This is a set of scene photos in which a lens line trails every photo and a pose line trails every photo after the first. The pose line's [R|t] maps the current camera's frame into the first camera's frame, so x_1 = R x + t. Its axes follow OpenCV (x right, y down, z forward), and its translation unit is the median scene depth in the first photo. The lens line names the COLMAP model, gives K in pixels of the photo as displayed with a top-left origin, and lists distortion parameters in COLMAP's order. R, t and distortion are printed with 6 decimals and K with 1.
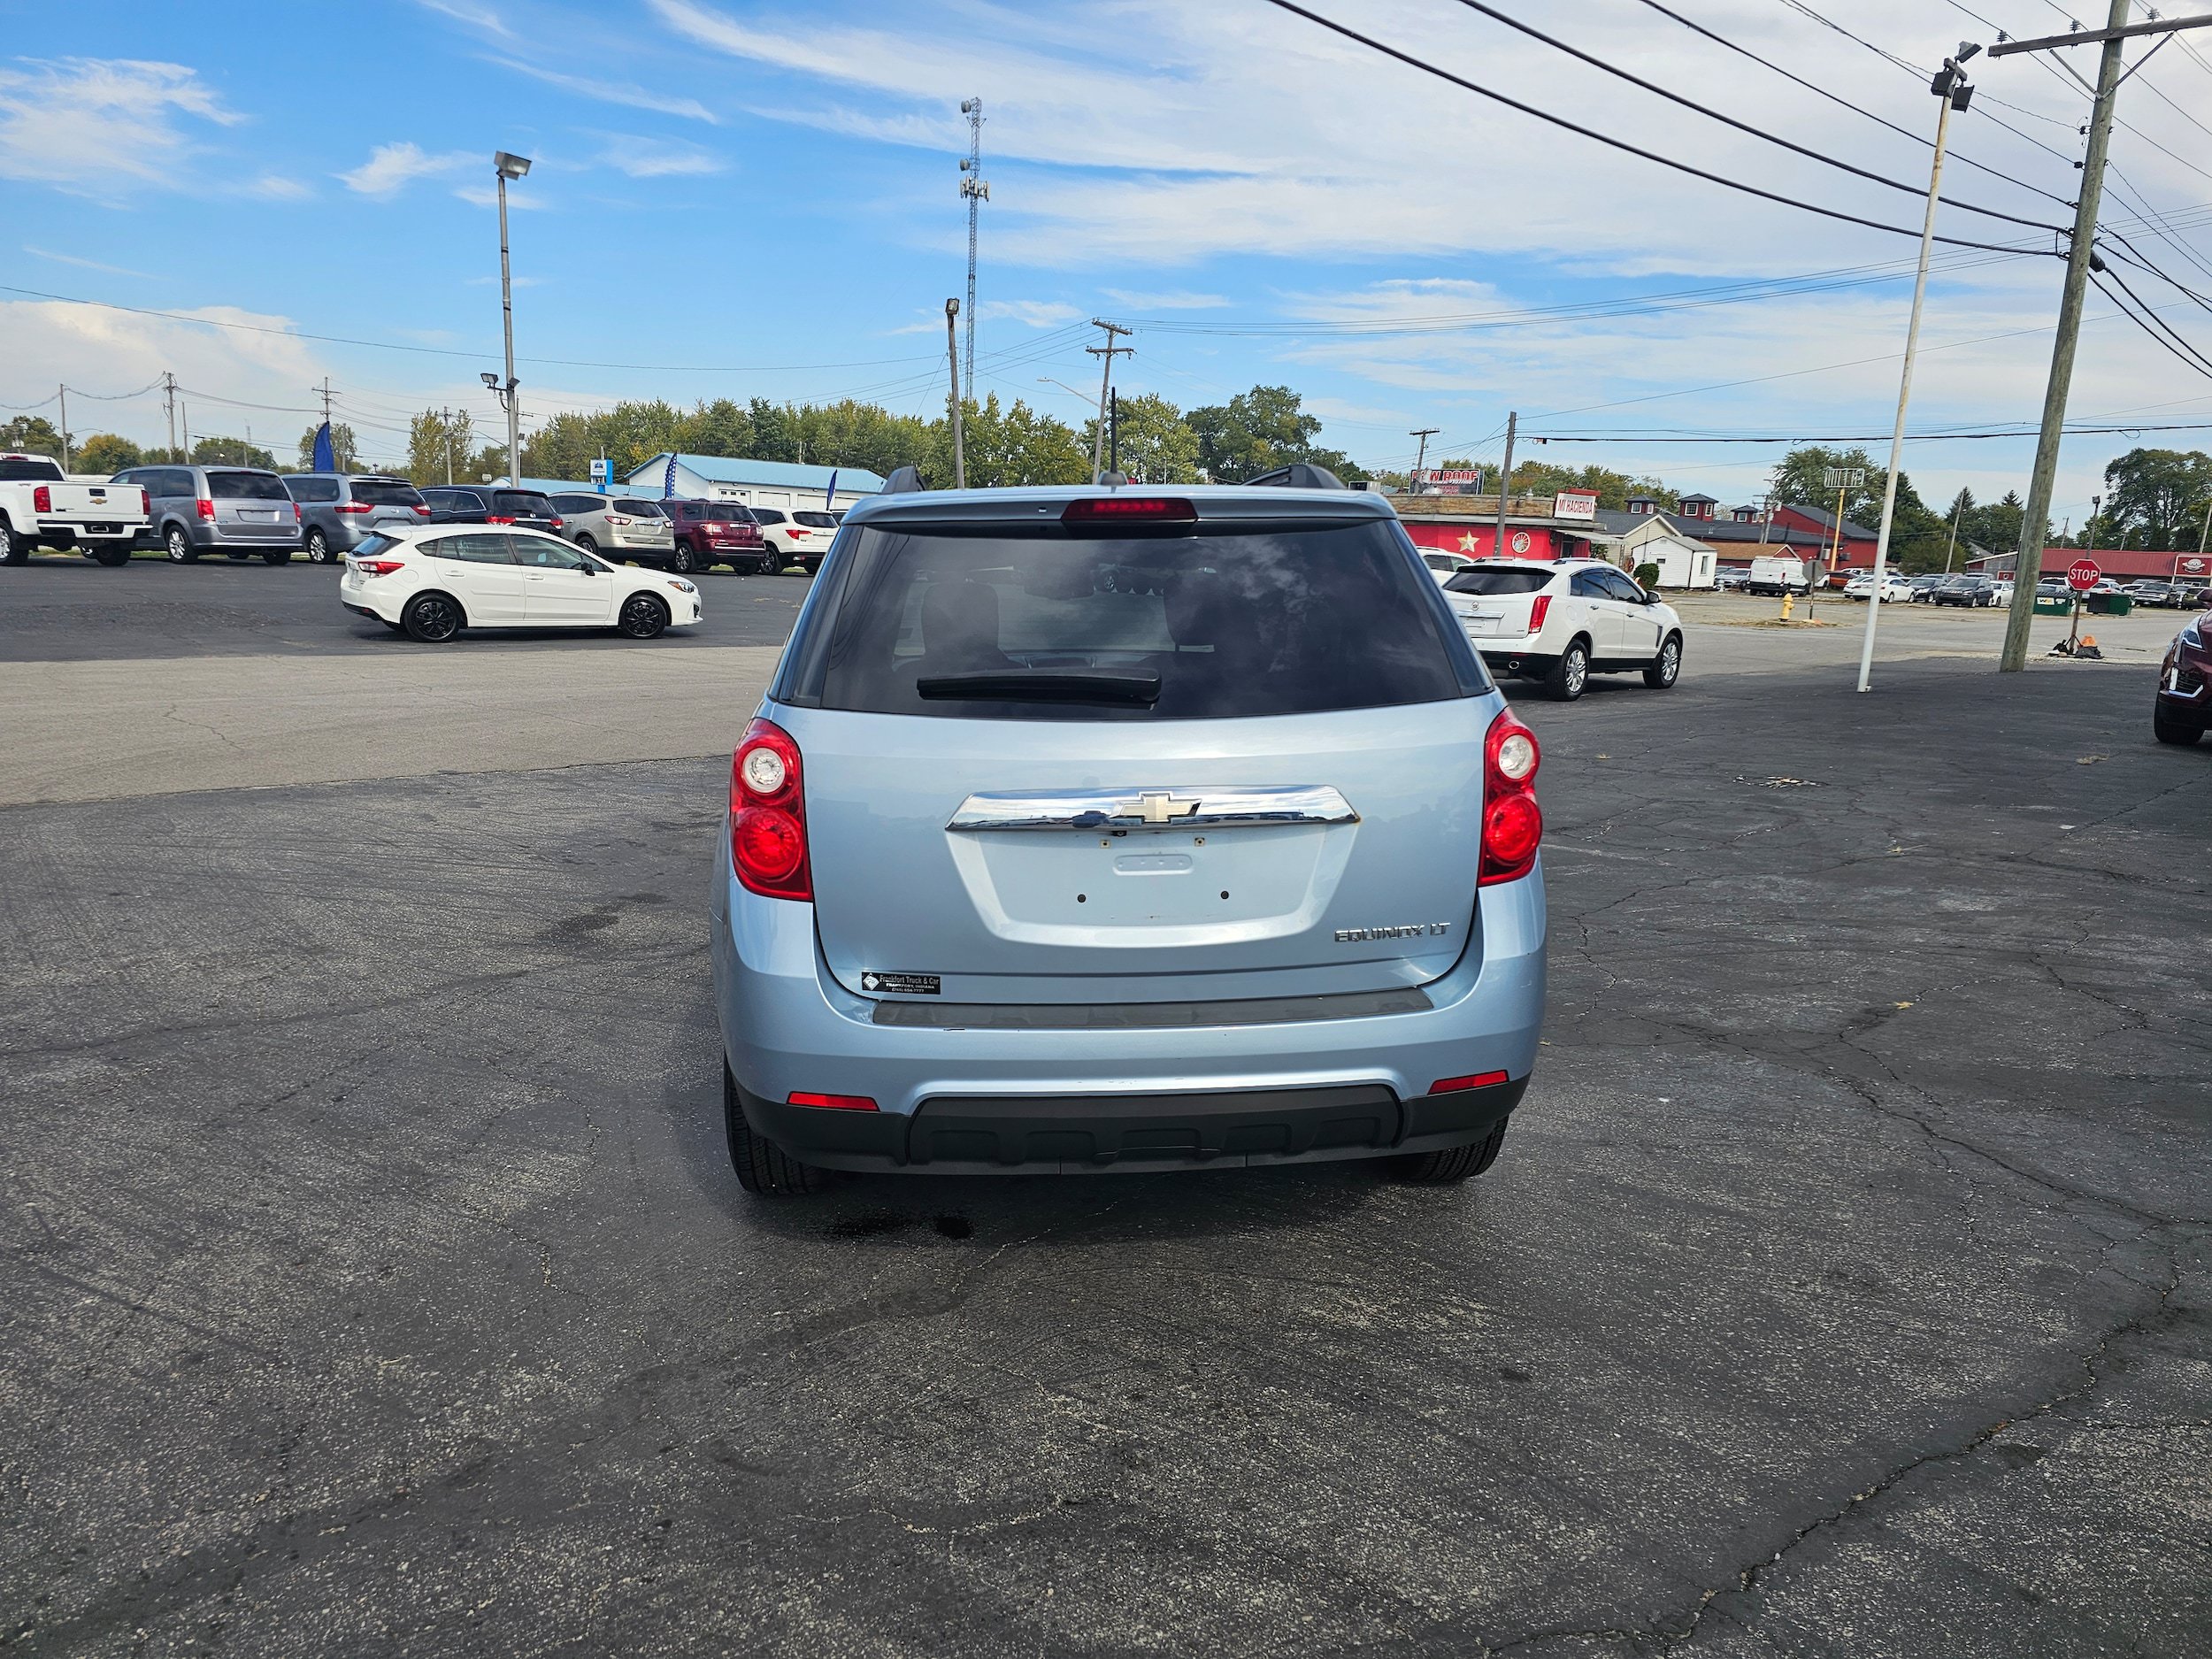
lens RADIAL K [[1537.5, 0, 1046.2], [0, 1537.5, 828.8], [0, 0, 1]] dist [0.059934, -0.045612]
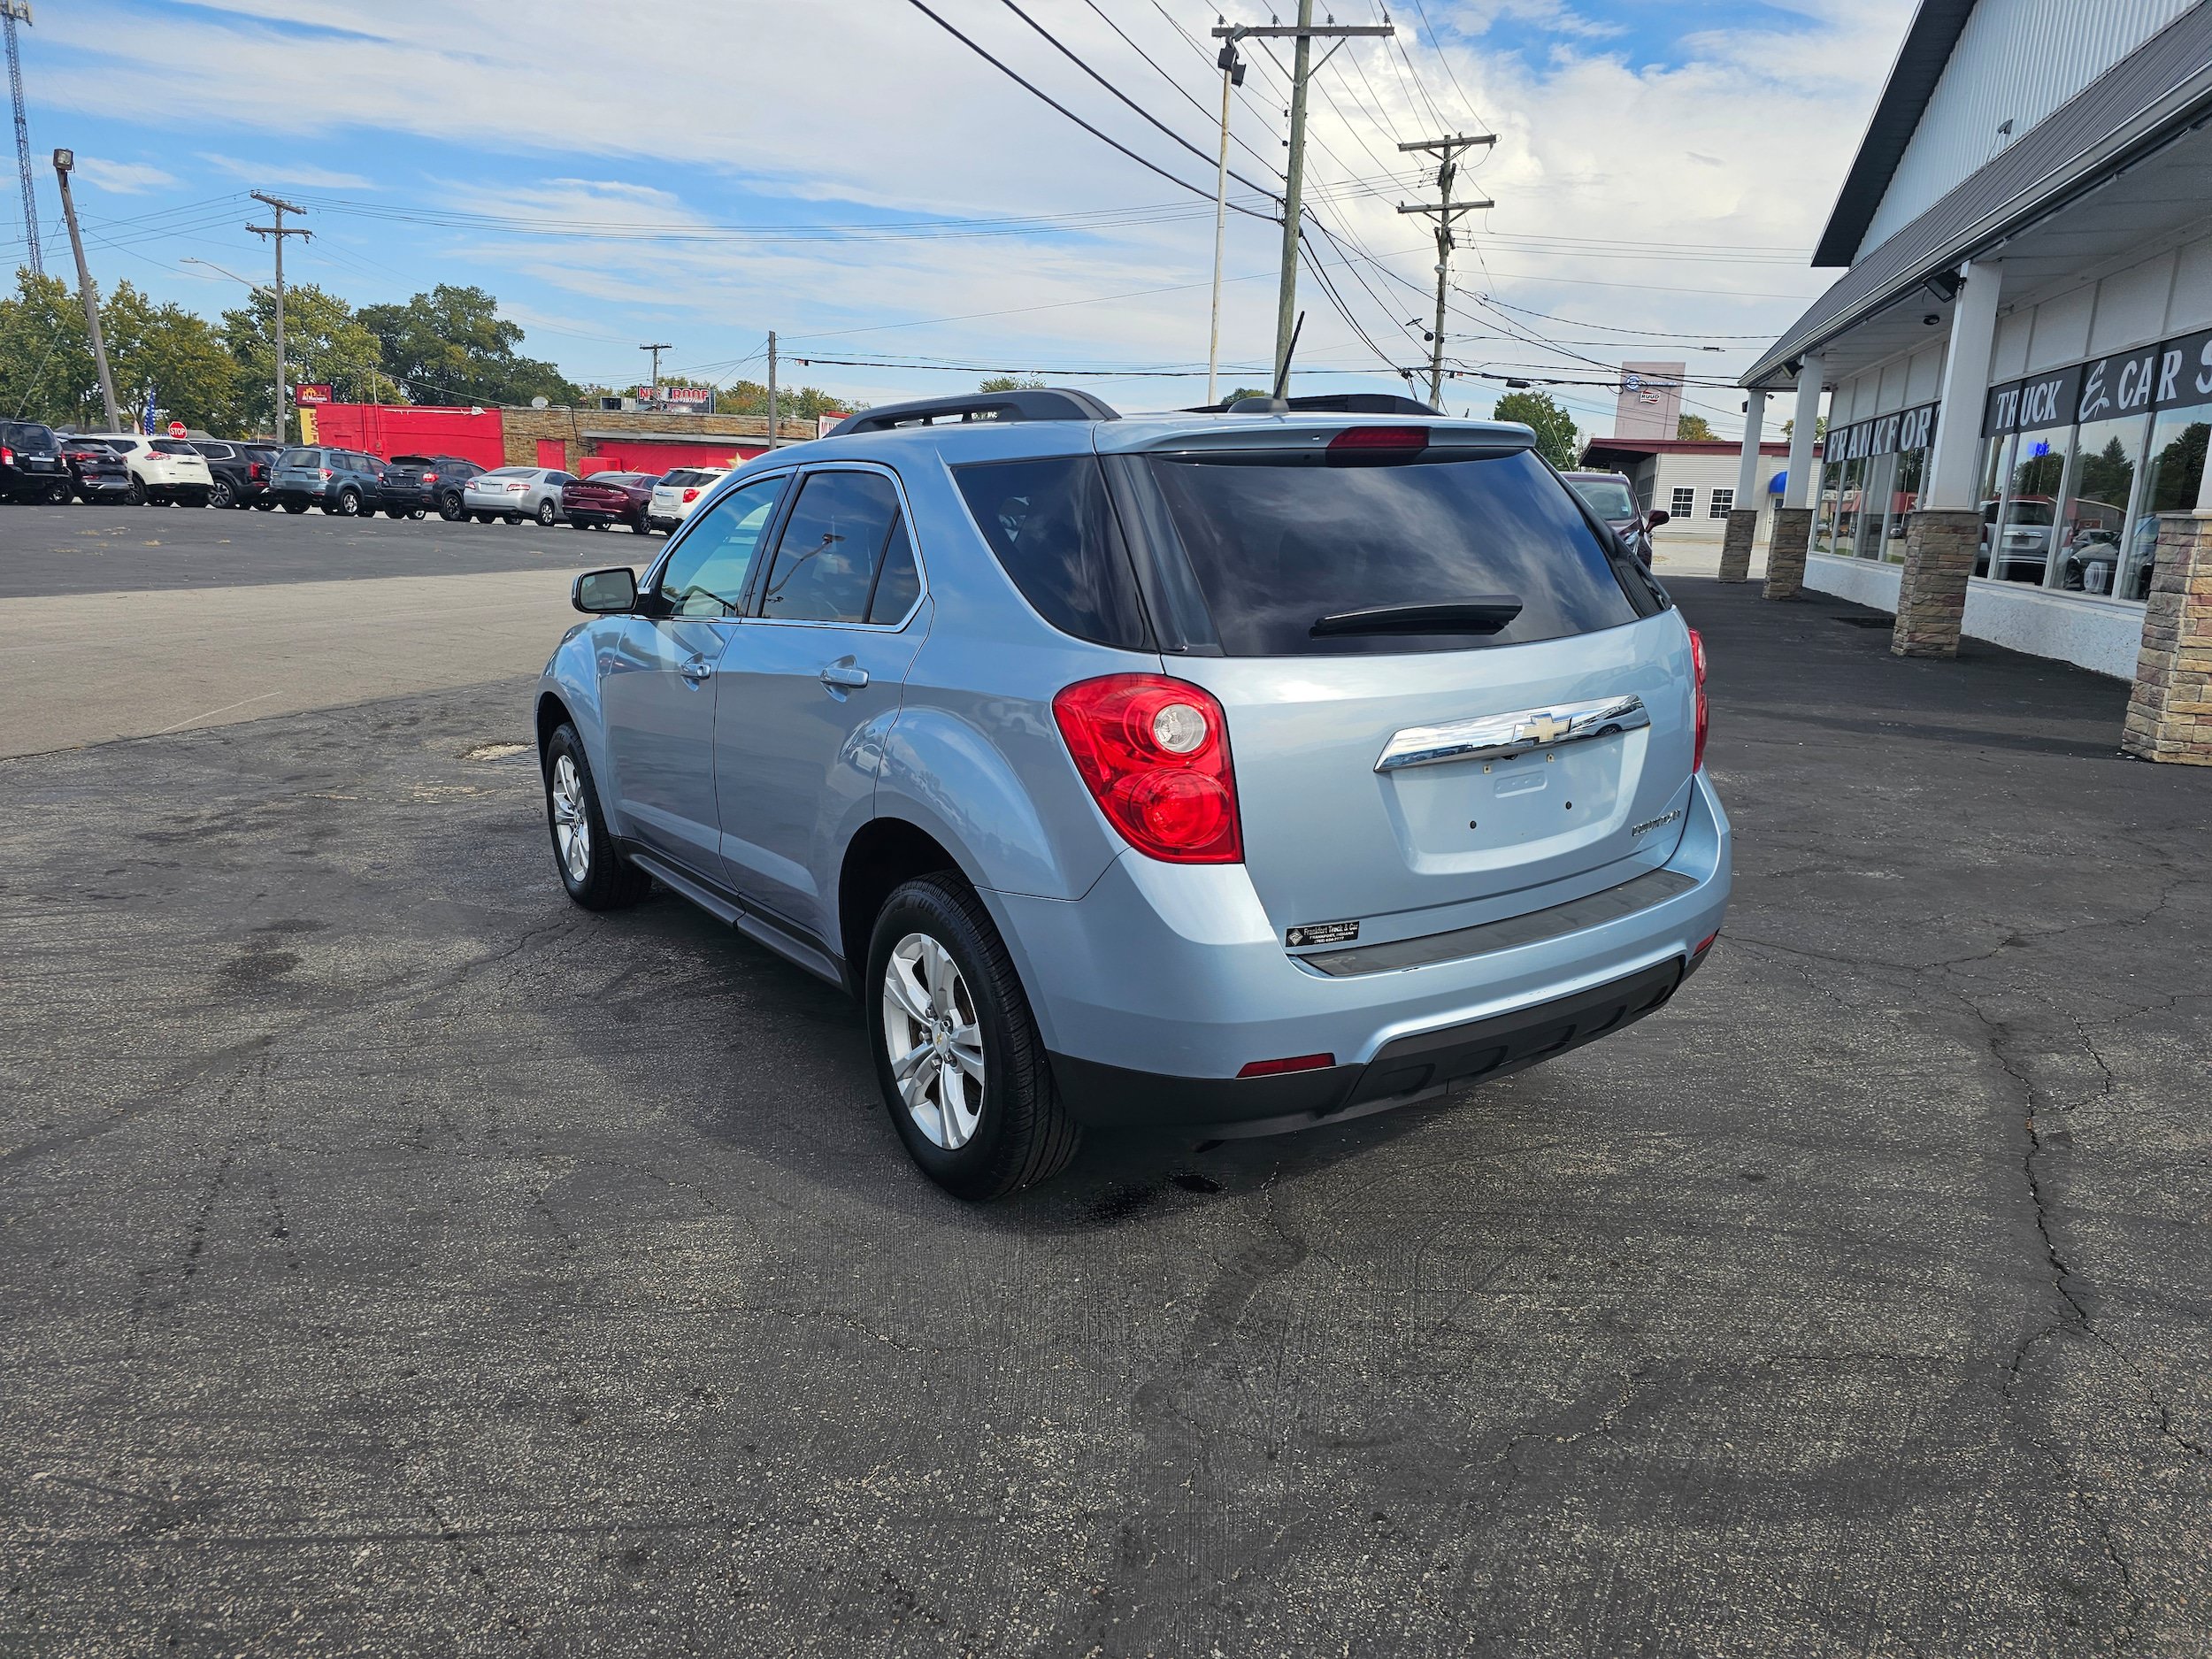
lens RADIAL K [[1549.6, 0, 1119.7], [0, 1549.6, 839.2], [0, 0, 1]] dist [0.060454, -0.047700]
pose [[0.850074, -0.124516, 0.511732, -0.045593], [0.096885, 0.992039, 0.080443, -0.003328], [-0.517675, -0.018803, 0.855371, 0.014730]]
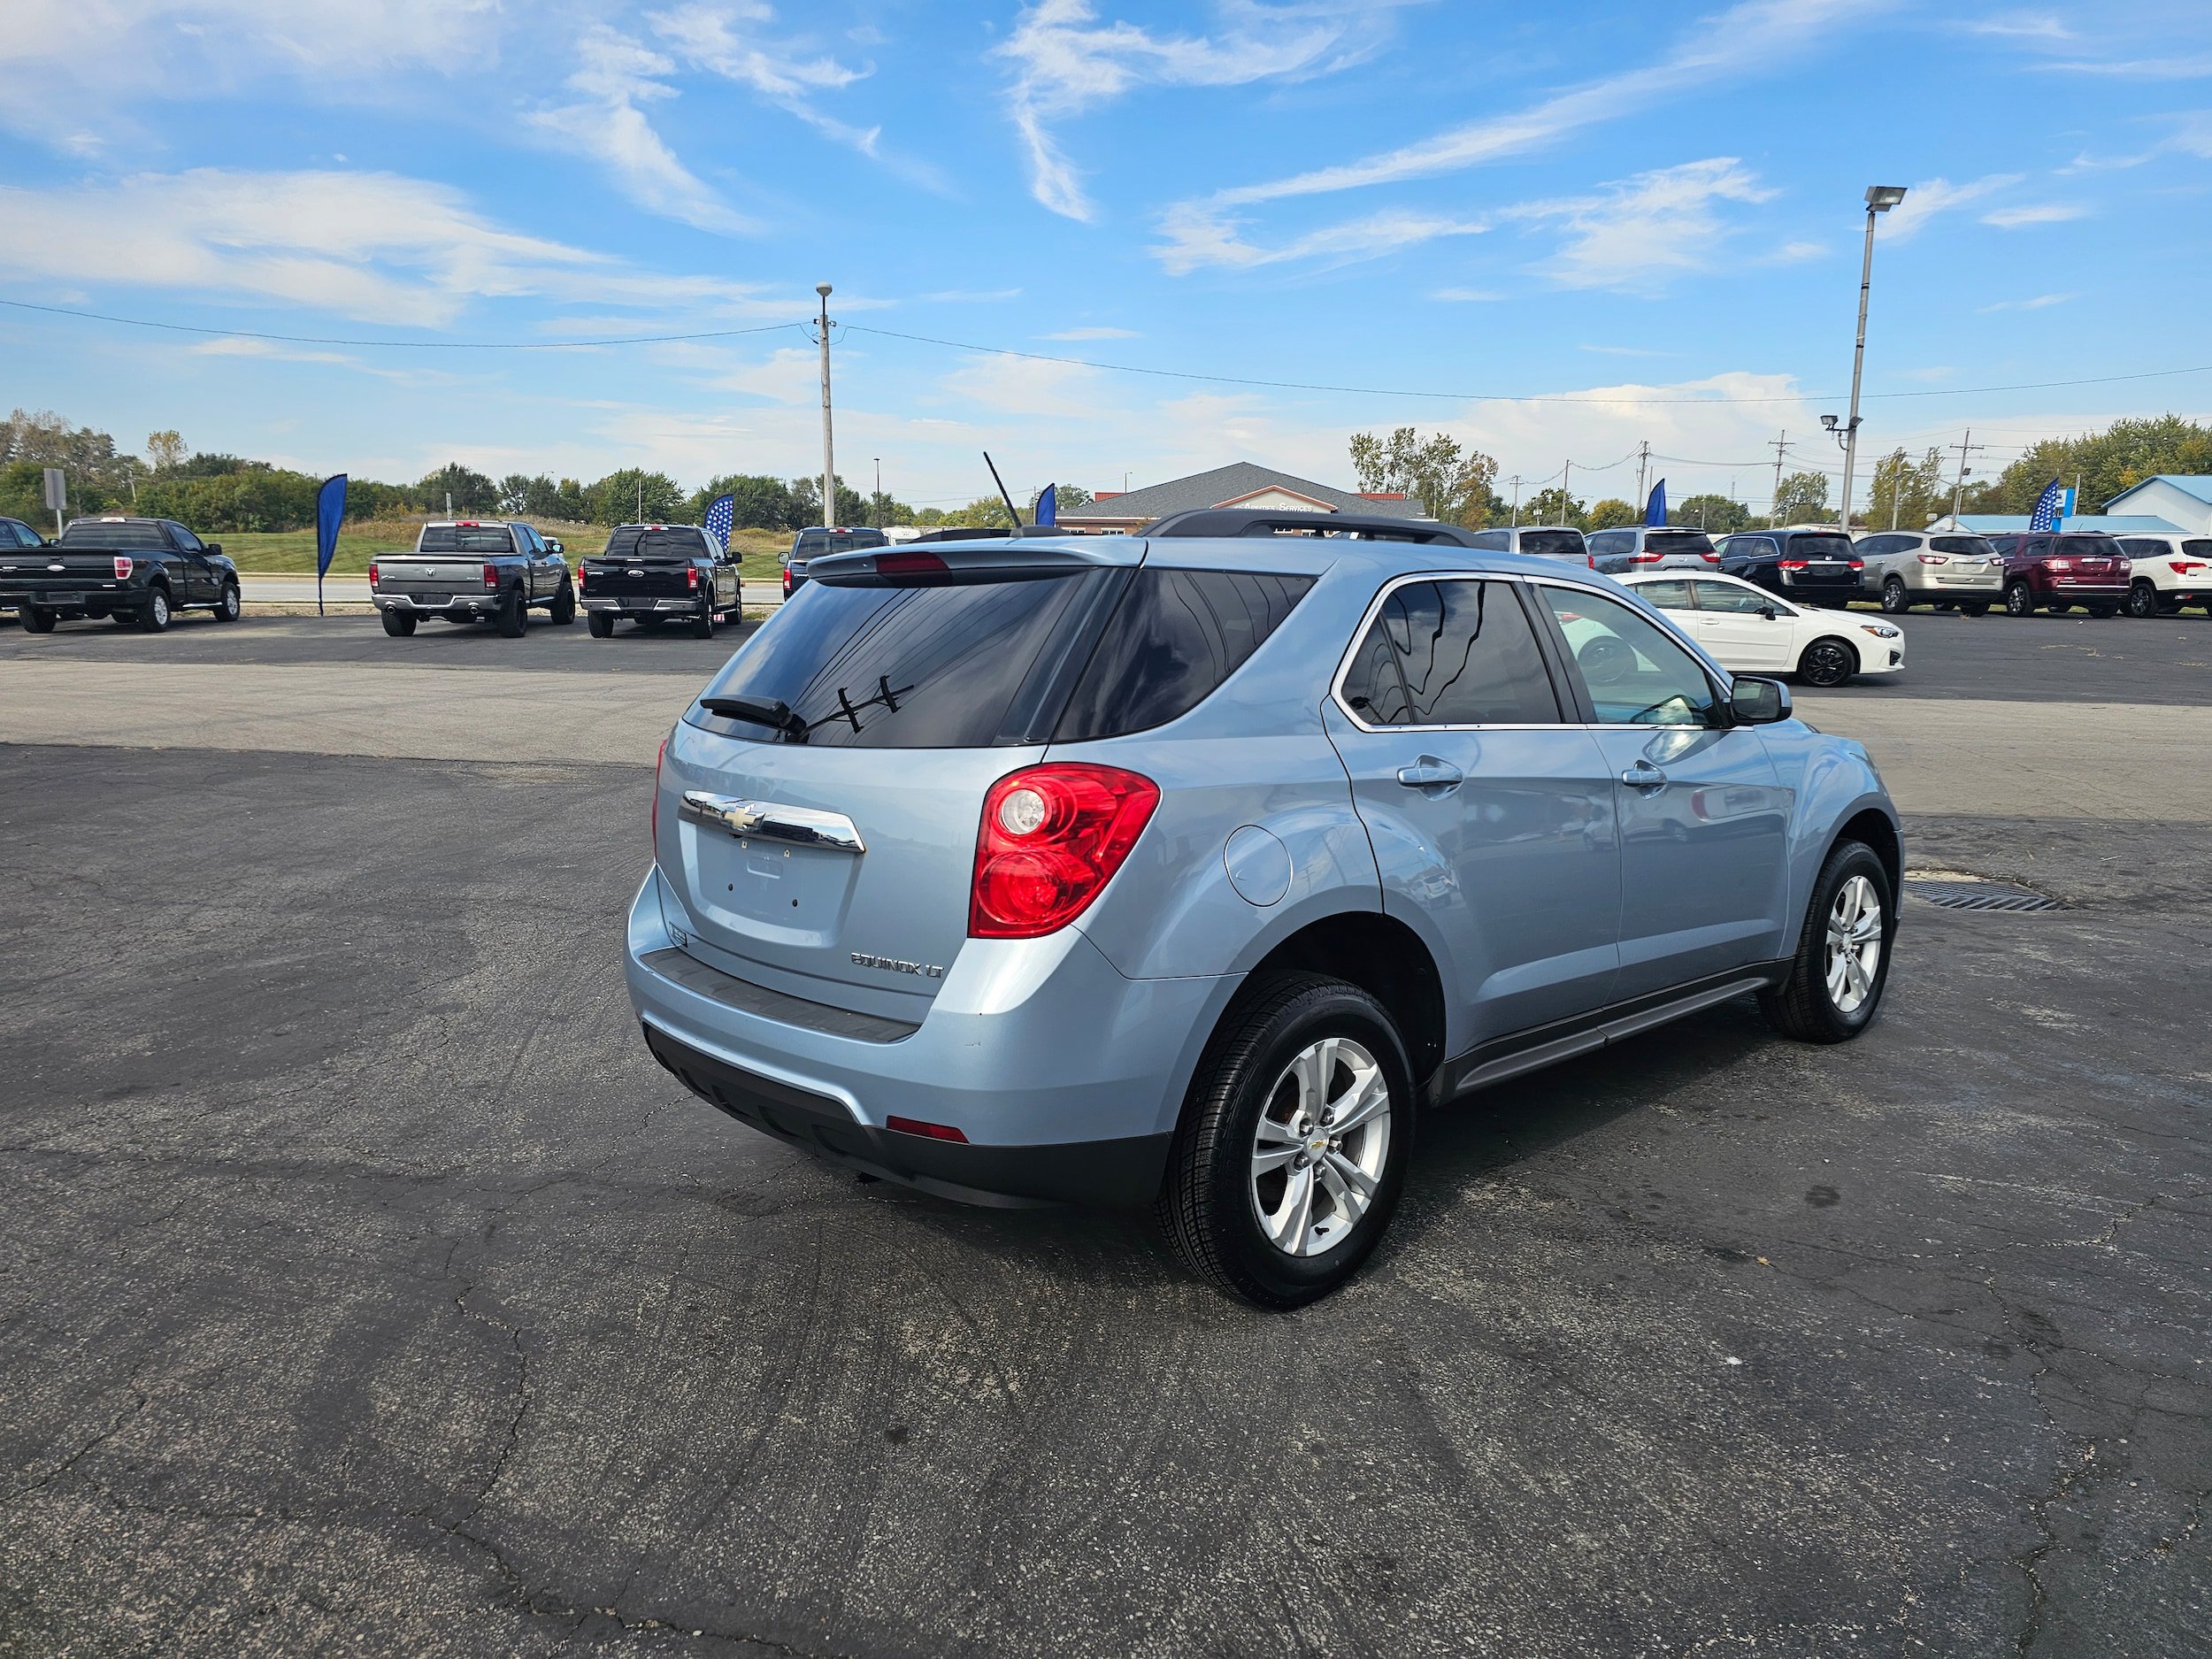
lens RADIAL K [[1496.9, 0, 1057.4], [0, 1496.9, 809.6], [0, 0, 1]] dist [0.054872, -0.040285]
pose [[0.613728, 0.100604, -0.783081, 0.069754], [-0.129608, 0.991230, 0.025767, -0.005000], [0.778806, 0.085680, 0.621385, 0.029562]]
